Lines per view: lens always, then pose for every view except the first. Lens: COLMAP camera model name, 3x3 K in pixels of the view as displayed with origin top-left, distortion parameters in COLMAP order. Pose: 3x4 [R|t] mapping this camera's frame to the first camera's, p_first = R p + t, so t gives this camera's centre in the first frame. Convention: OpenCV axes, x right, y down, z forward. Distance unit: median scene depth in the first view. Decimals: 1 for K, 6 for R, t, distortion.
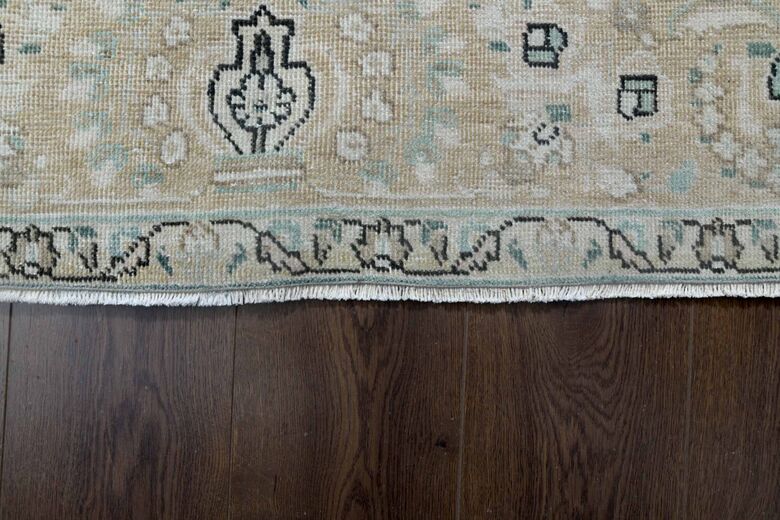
lens RADIAL K [[535.8, 0, 389.6], [0, 535.8, 260.5], [0, 0, 1]] dist [-0.051573, 0.040517]
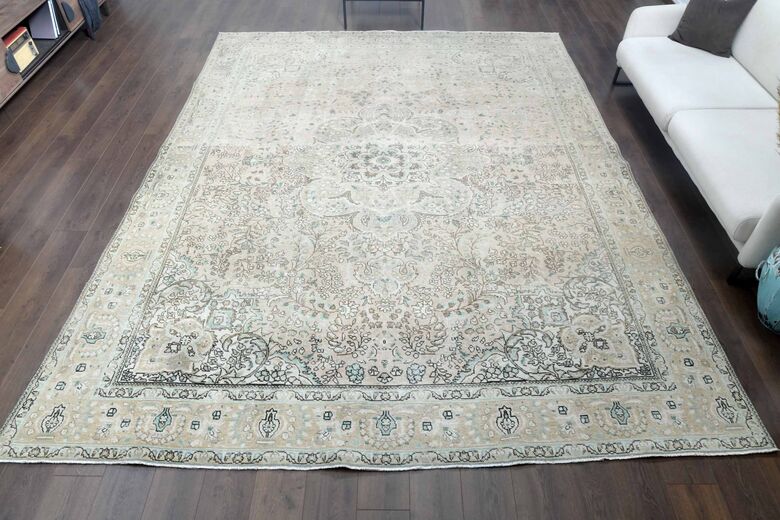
lens RADIAL K [[535.8, 0, 391.8], [0, 535.8, 259.7], [0, 0, 1]] dist [-0.051573, 0.040517]
pose [[0.999229, -0.032963, 0.021340, -1.341486], [0.038804, 0.745679, -0.665175, 1.755415], [0.006013, 0.665490, 0.746383, -3.584953]]
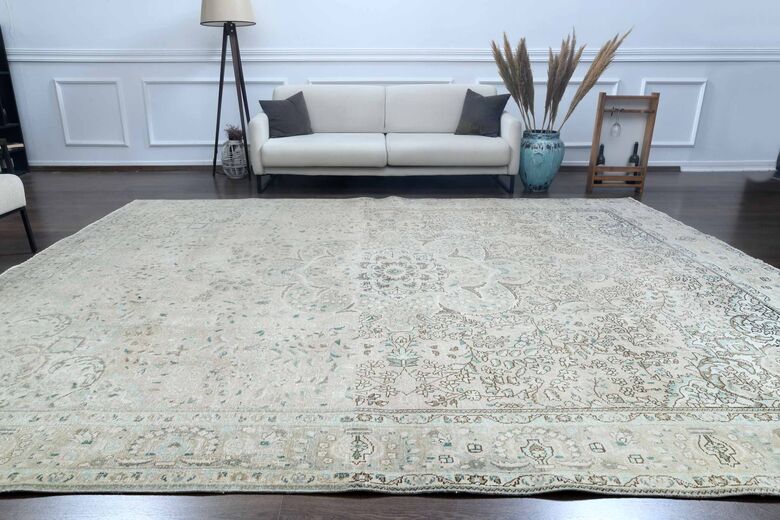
lens RADIAL K [[535.8, 0, 387.4], [0, 535.8, 257.6], [0, 0, 1]] dist [-0.051573, 0.040517]
pose [[-0.054995, -0.350200, 0.935059, -6.661758], [0.997919, 0.012283, 0.063293, -4.705673], [-0.033651, 0.936595, 0.348795, -1.108185]]
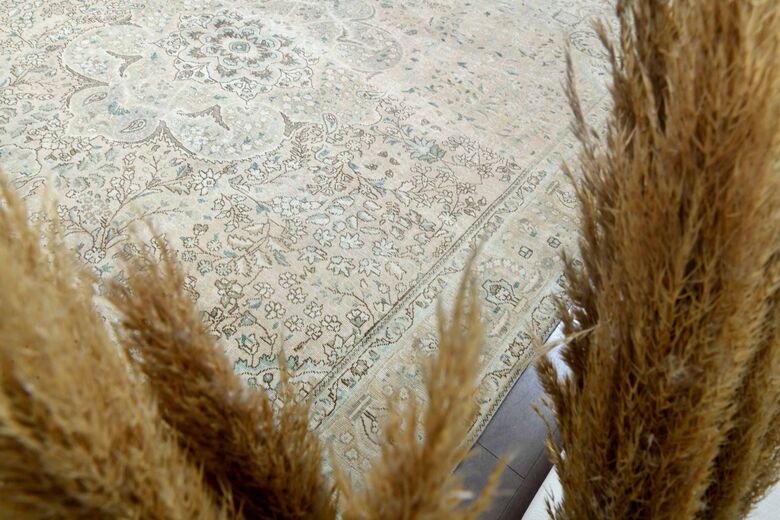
lens RADIAL K [[535.8, 0, 393.1], [0, 535.8, 260.8], [0, 0, 1]] dist [-0.051573, 0.040517]
pose [[0.799996, 0.504536, -0.324731, 2.216403], [-0.597456, 0.620002, -0.508570, -1.578616], [-0.055258, 0.600867, 0.797437, -1.538662]]
